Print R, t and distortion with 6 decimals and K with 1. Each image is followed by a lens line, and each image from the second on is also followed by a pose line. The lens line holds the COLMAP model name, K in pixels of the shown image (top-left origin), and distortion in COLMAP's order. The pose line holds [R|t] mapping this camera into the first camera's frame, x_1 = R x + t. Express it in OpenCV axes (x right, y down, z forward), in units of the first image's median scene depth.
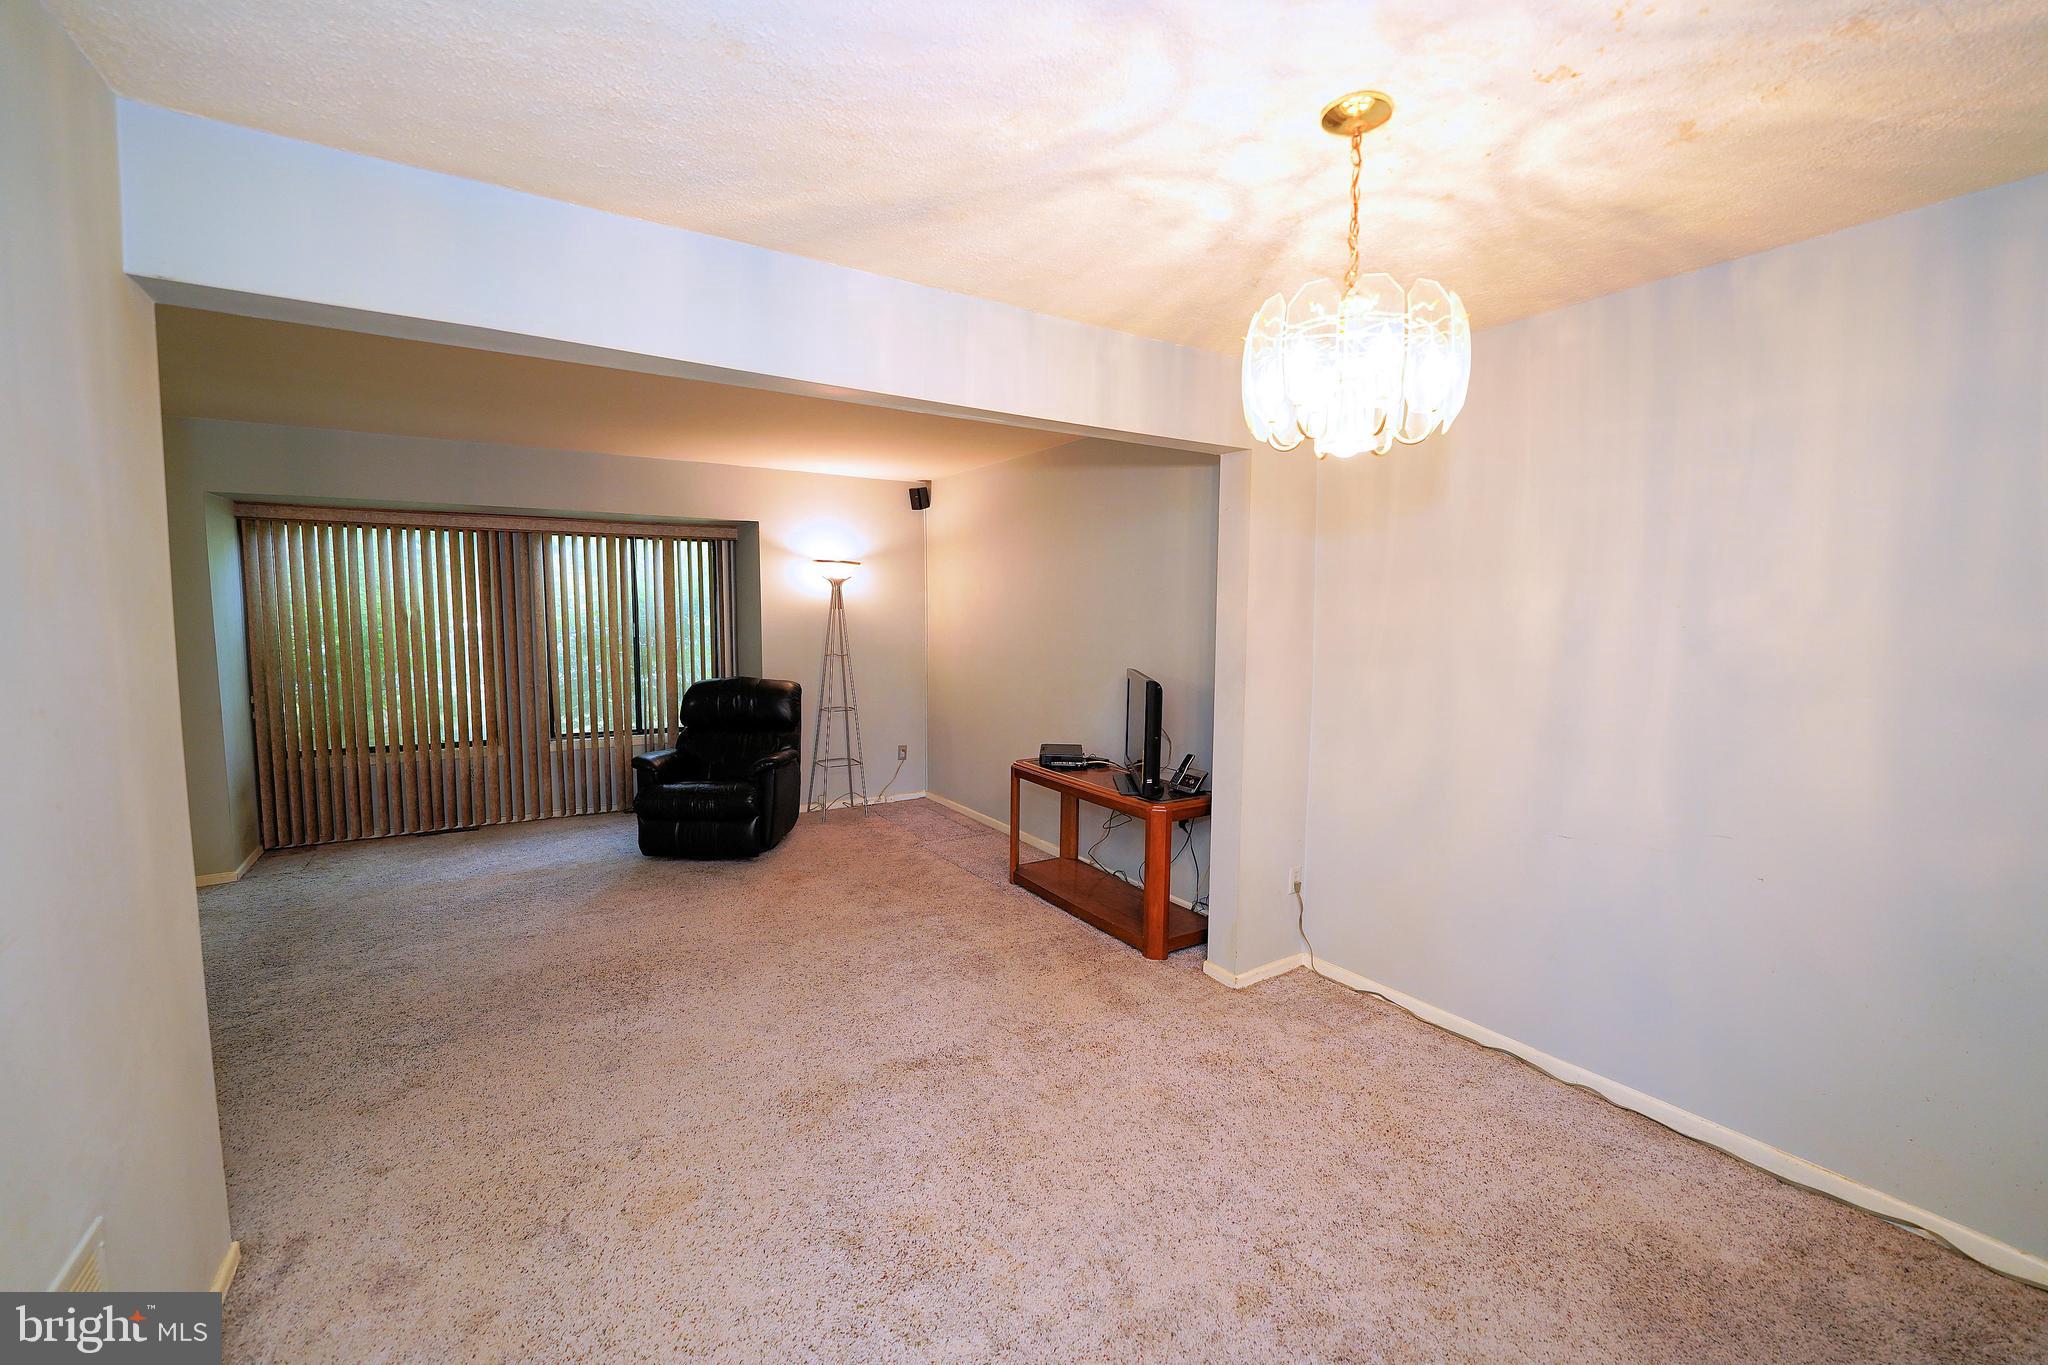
lens RADIAL K [[837.4, 0, 1024.0], [0, 837.4, 682.5], [0, 0, 1]] dist [-0.024020, 0.000257]
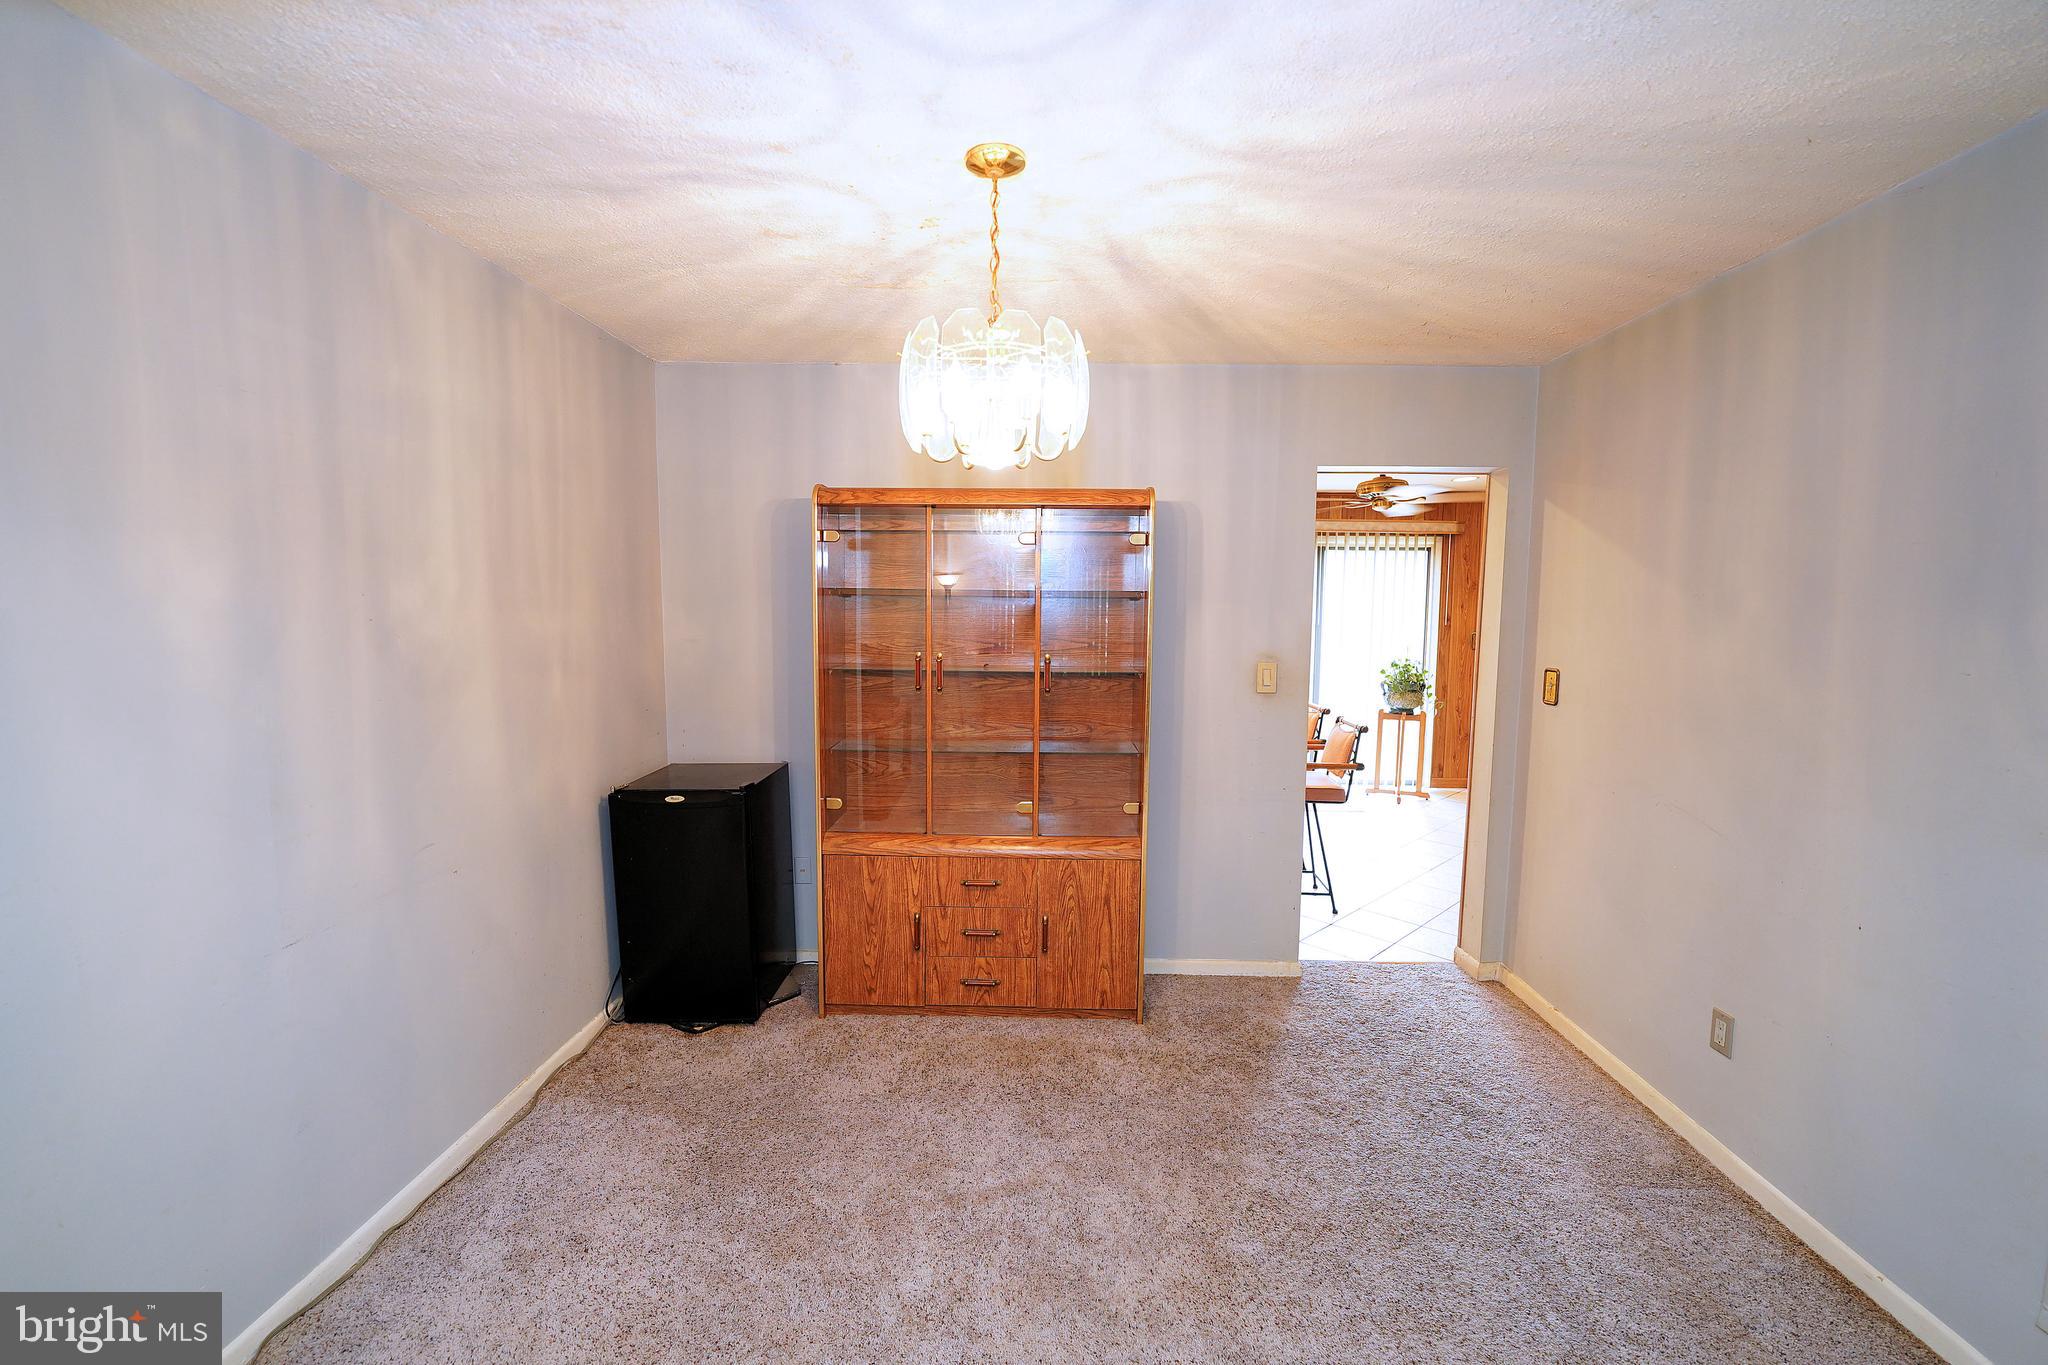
lens RADIAL K [[837.4, 0, 1024.0], [0, 837.4, 682.5], [0, 0, 1]] dist [-0.024020, 0.000257]
pose [[-0.825861, -0.058934, 0.560786, -0.227325], [0.040623, 0.985721, 0.163415, -0.128677], [-0.562409, 0.157739, -0.811674, 1.496836]]
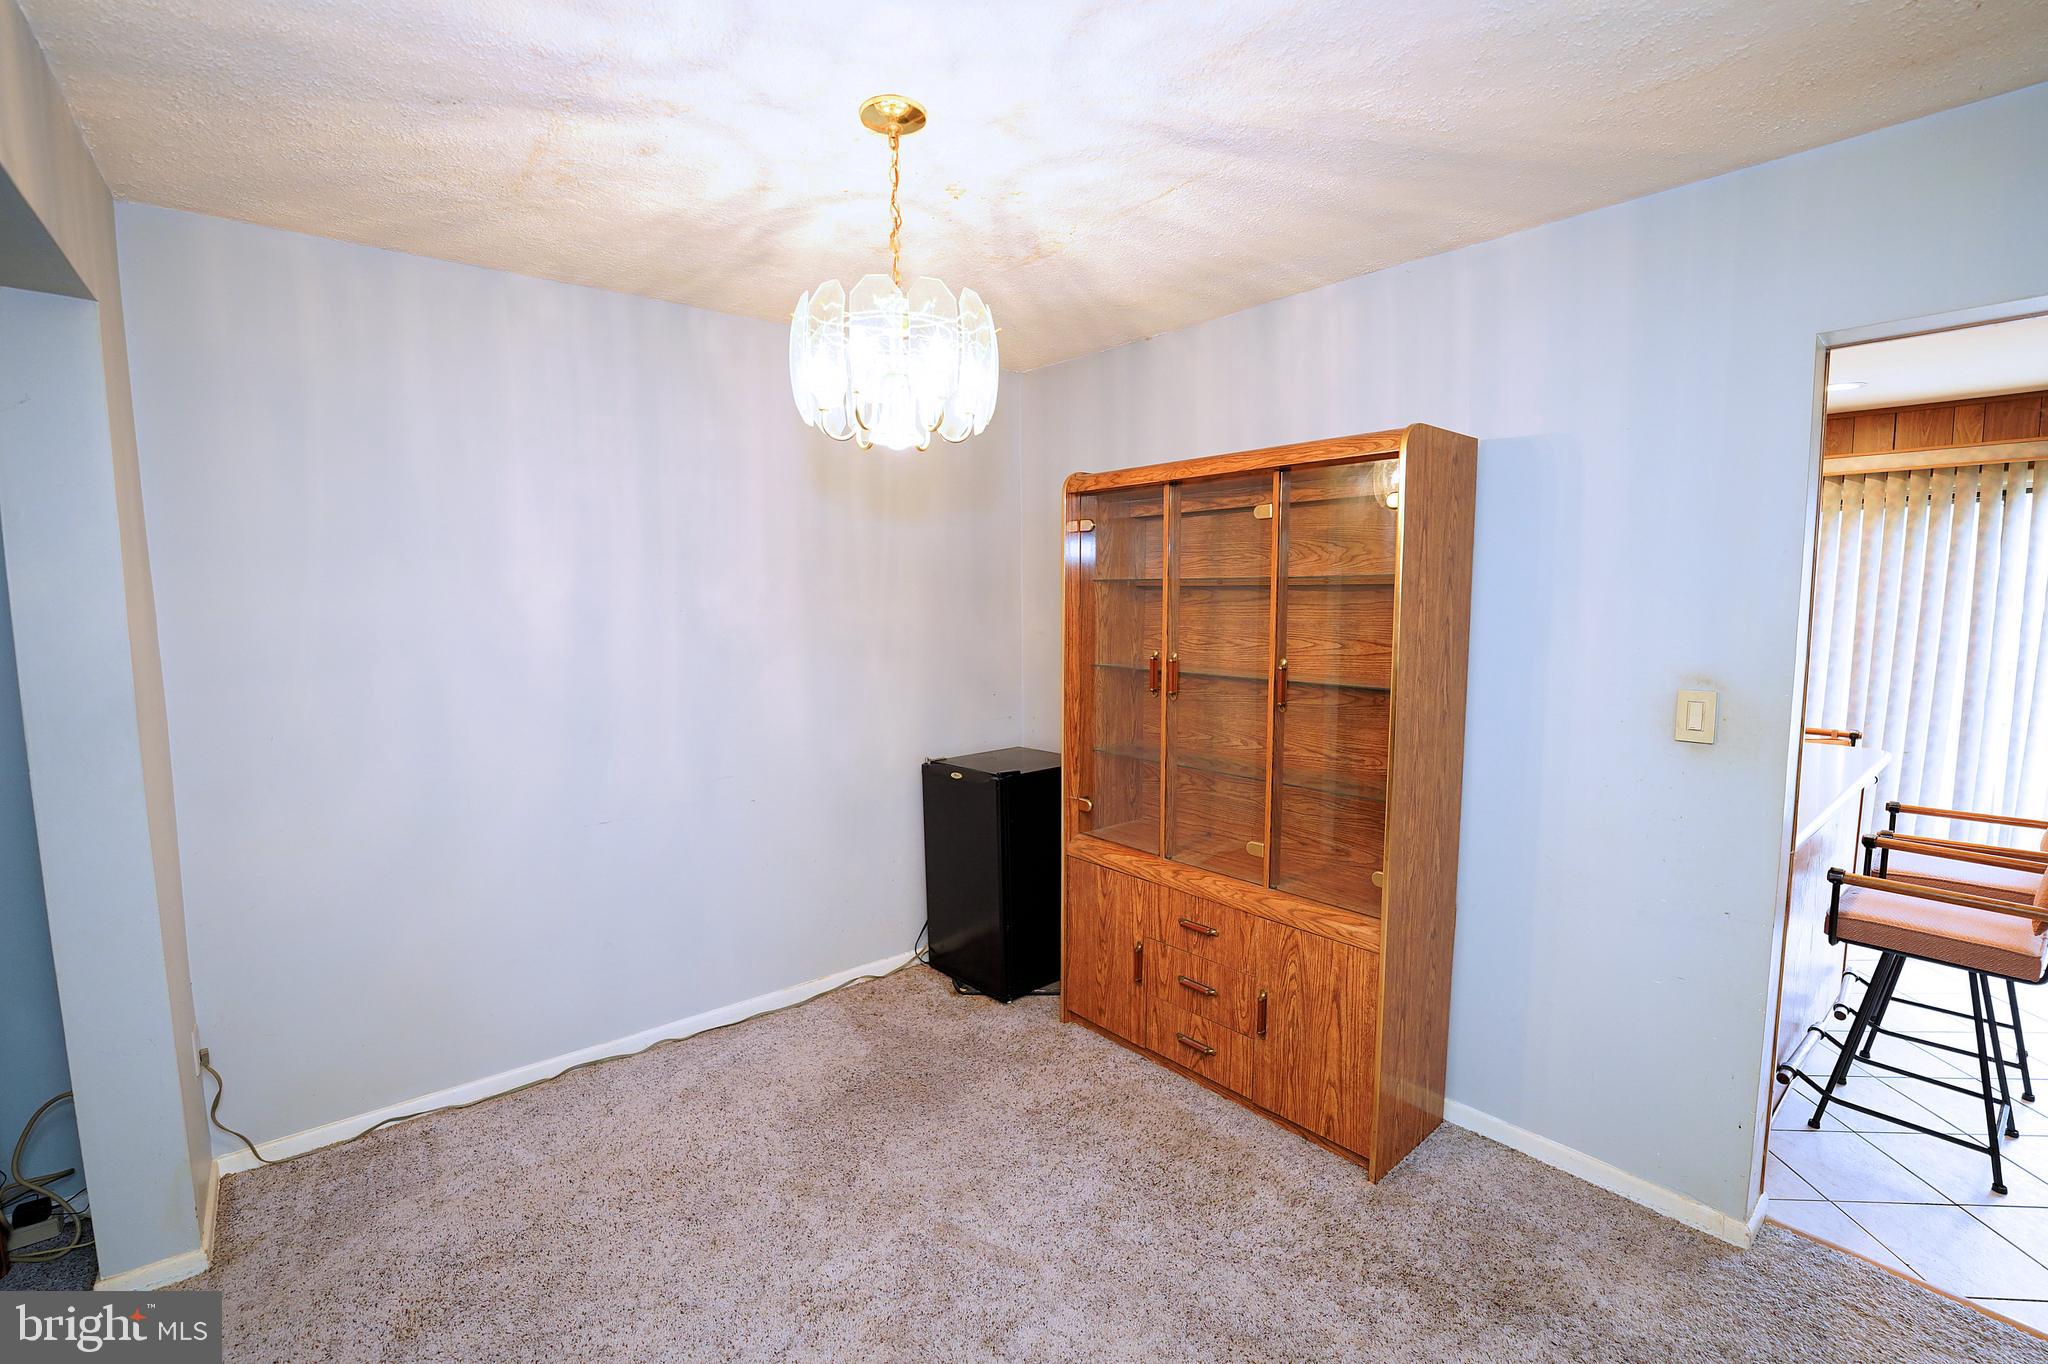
lens RADIAL K [[882.9, 0, 1024.0], [0, 882.9, 682.0], [0, 0, 1]] dist [-0.025457, 0.000474]
pose [[-0.132855, -0.096014, 0.986474, -0.573545], [0.088938, 0.990127, 0.108347, -0.066673], [-0.987137, 0.102129, -0.123004, 0.780324]]
